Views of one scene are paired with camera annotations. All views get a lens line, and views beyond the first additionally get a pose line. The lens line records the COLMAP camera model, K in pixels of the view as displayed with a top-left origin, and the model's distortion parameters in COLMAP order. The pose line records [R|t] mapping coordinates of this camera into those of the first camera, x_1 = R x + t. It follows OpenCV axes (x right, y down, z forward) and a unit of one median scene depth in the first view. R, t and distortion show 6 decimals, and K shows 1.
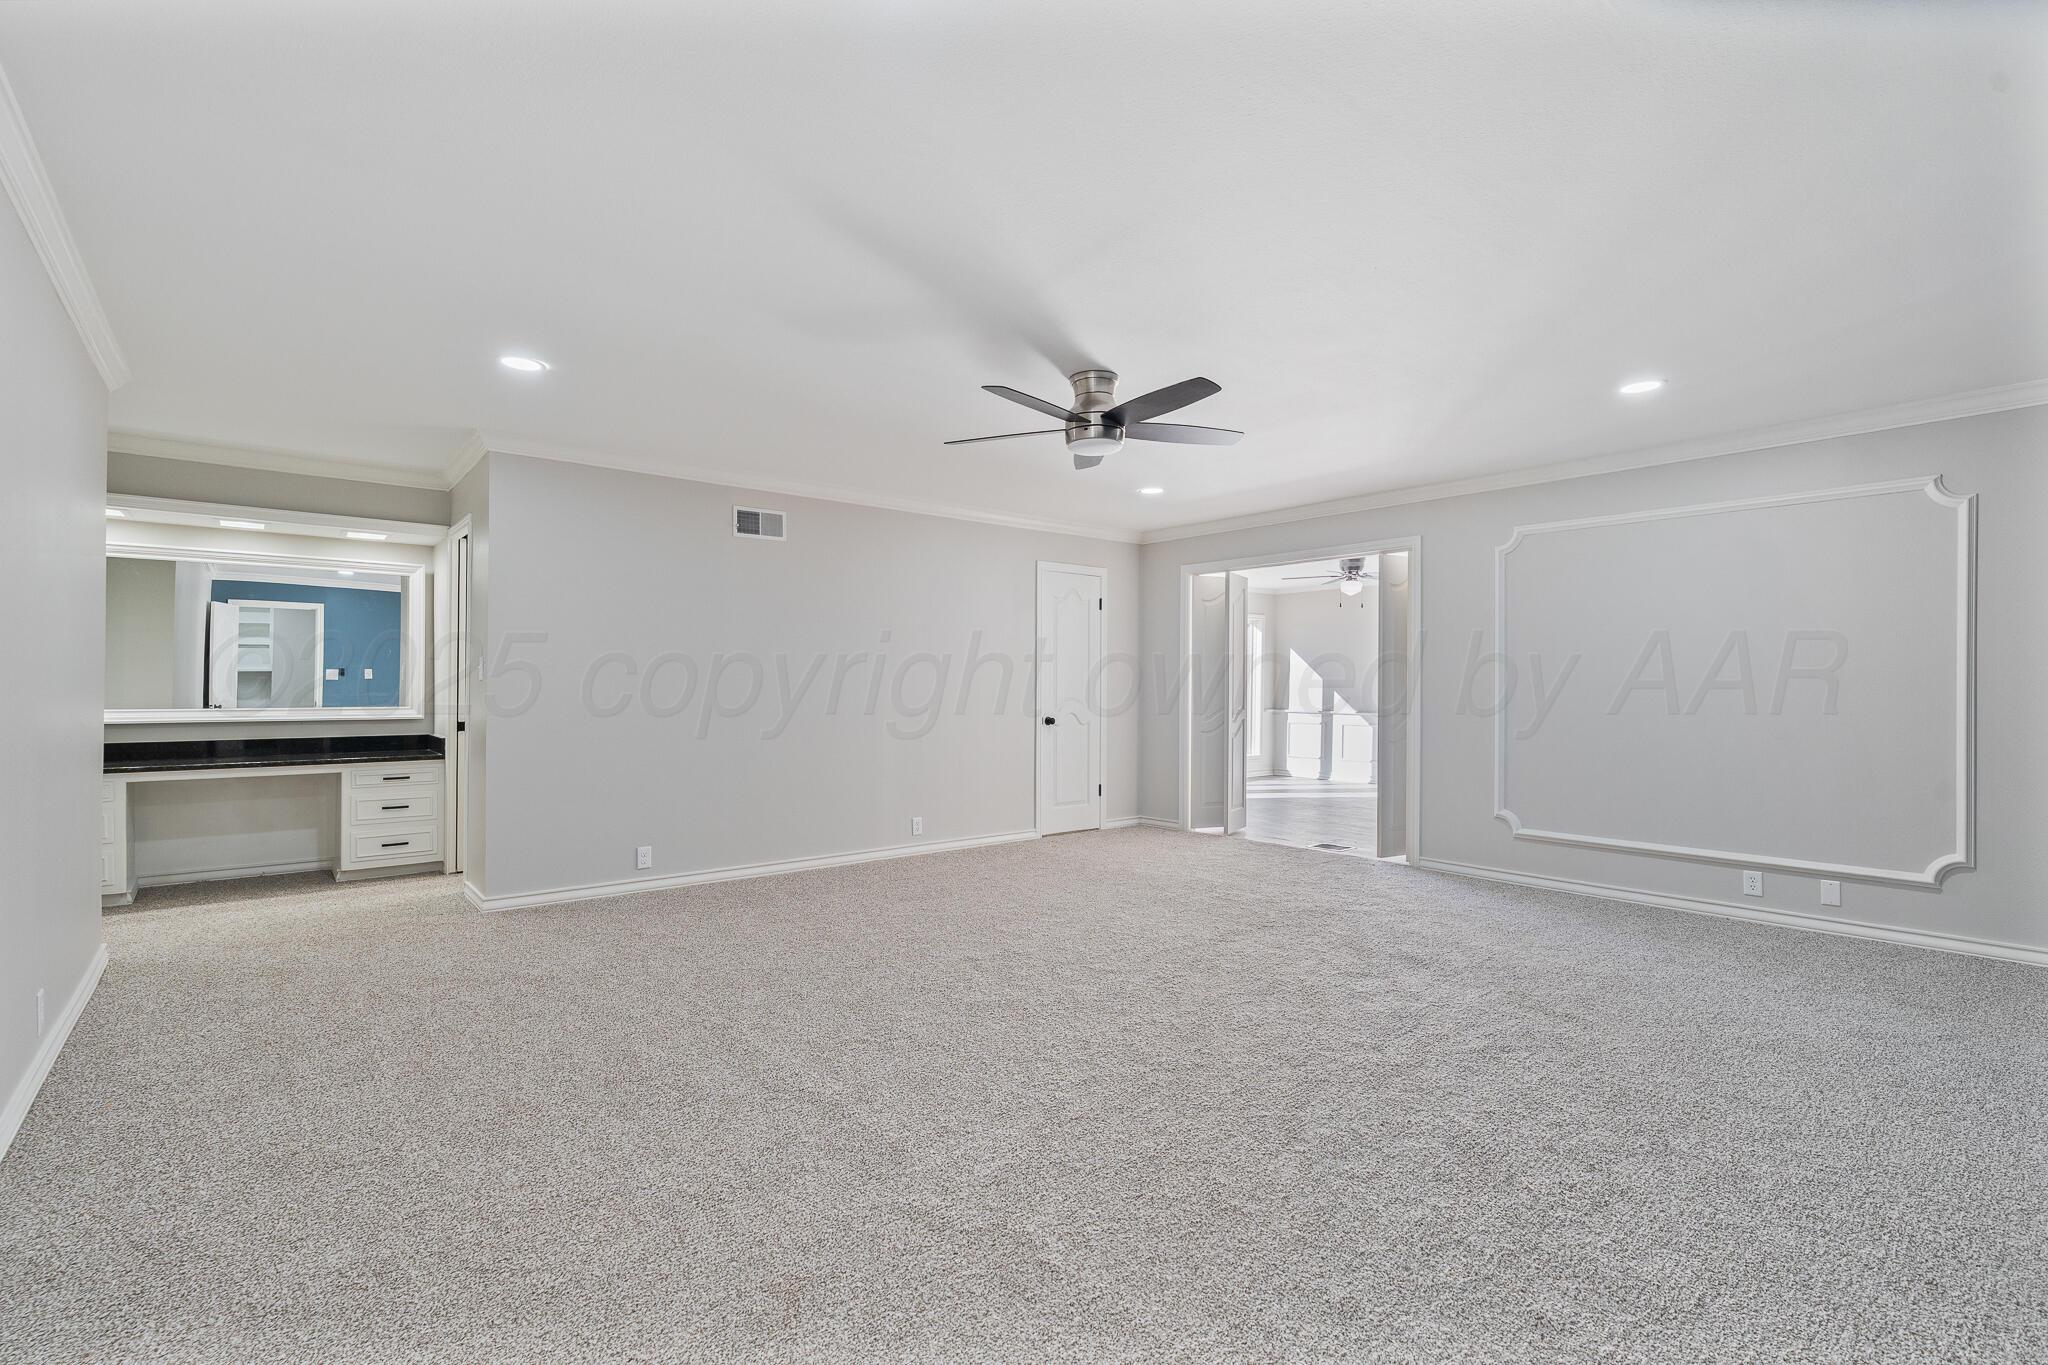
lens RADIAL K [[937.1, 0, 1035.1], [0, 937.1, 690.8], [0, 0, 1]] dist [-0.010941, 0.003750]
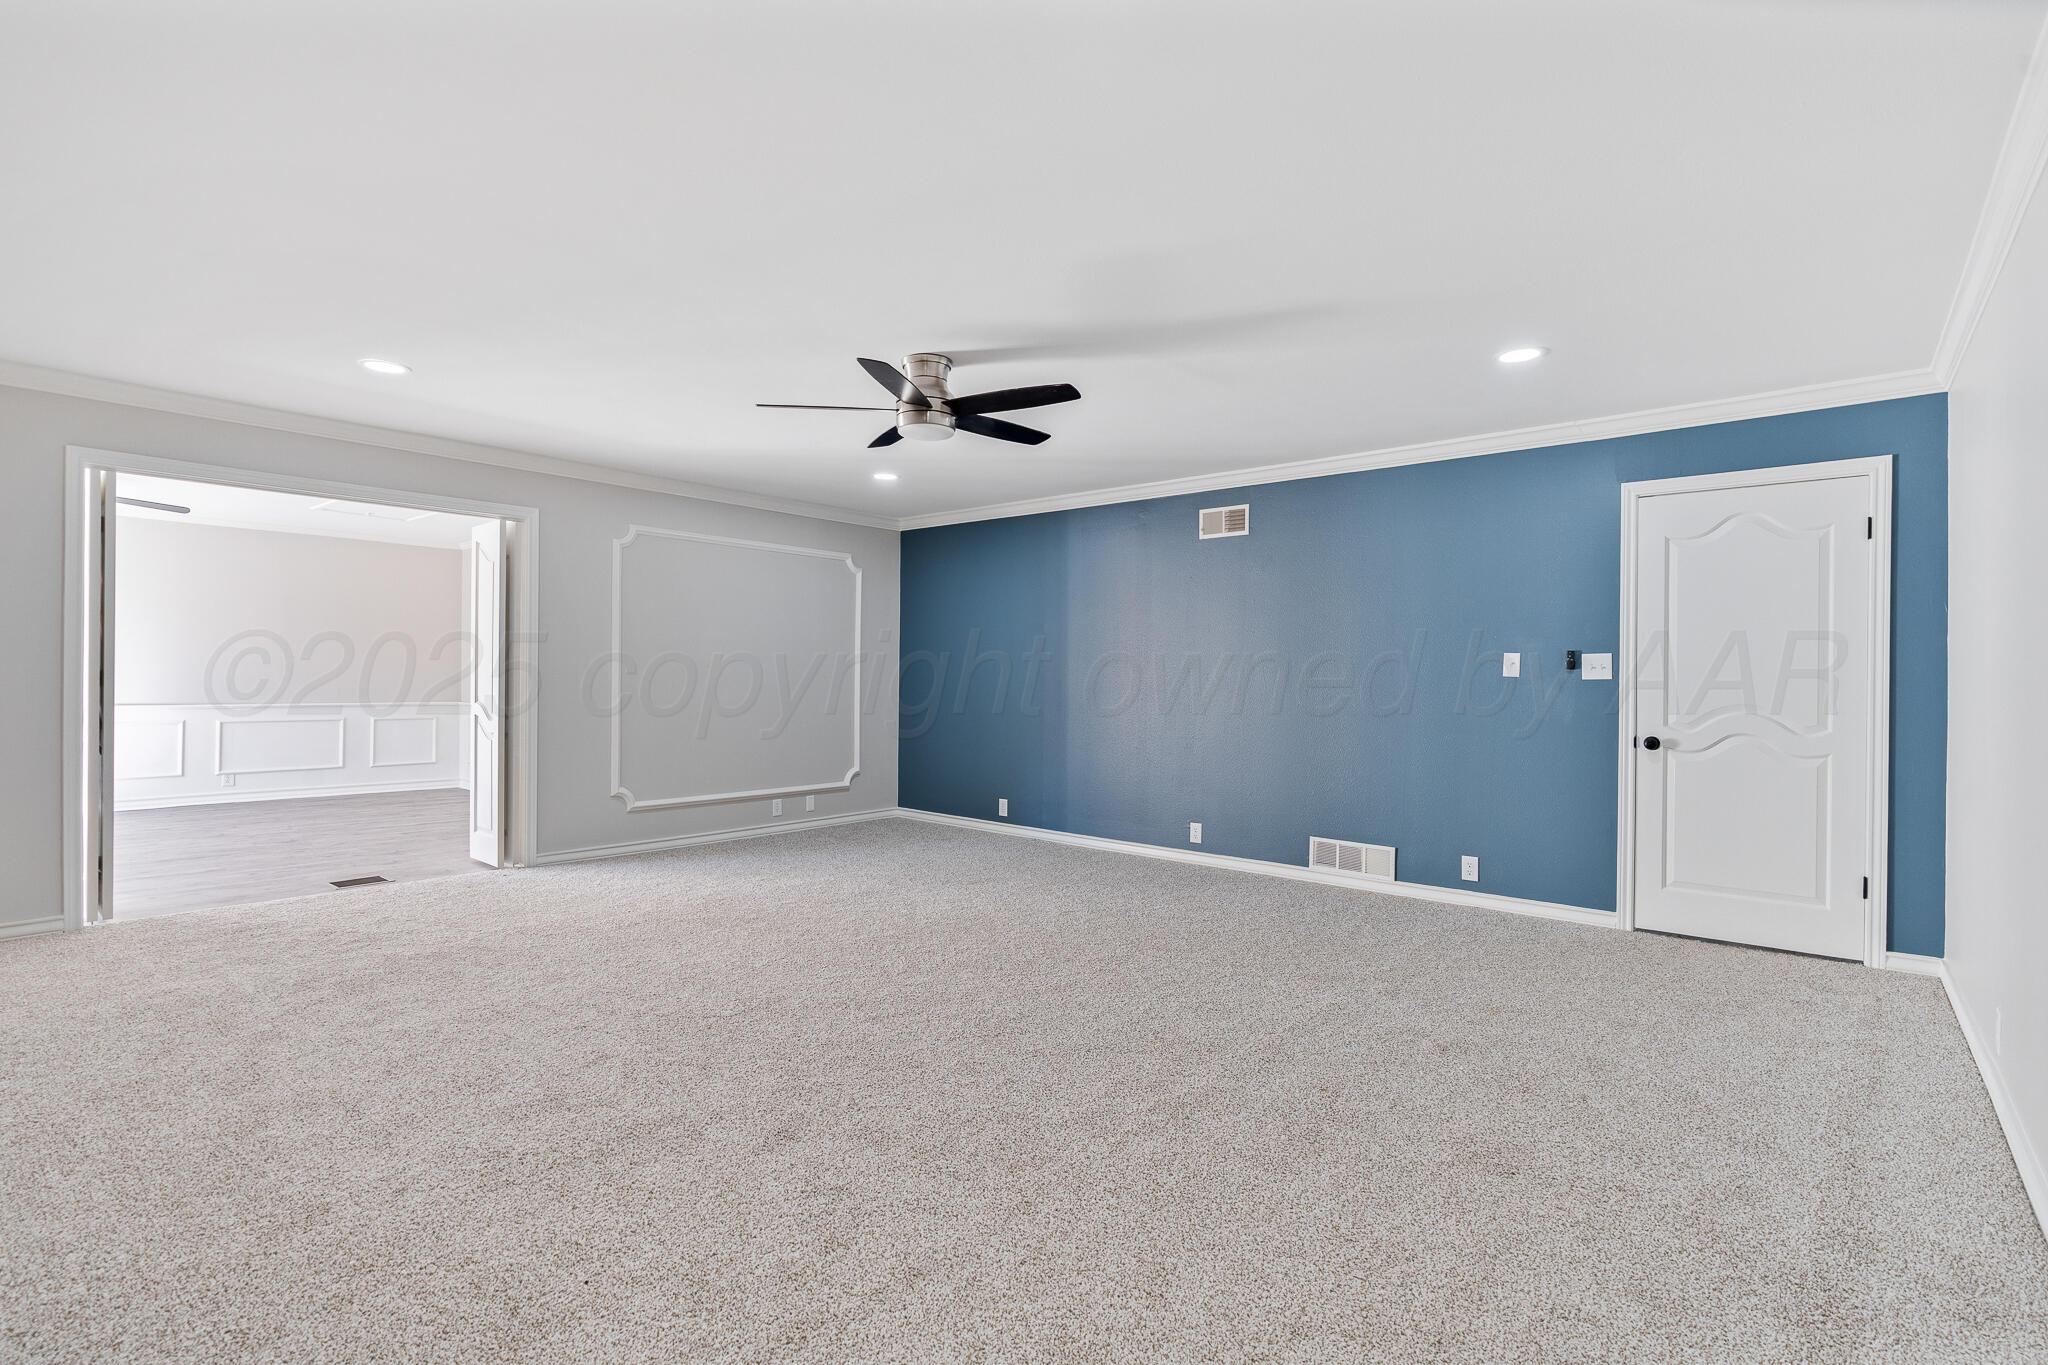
lens RADIAL K [[937.1, 0, 1031.8], [0, 937.1, 674.4], [0, 0, 1]] dist [-0.010941, 0.003750]
pose [[-0.180175, -0.002315, 0.983632, -0.668301], [-0.006759, 0.999977, 0.001115, -0.006715], [-0.983611, -0.006447, -0.180186, 0.777243]]
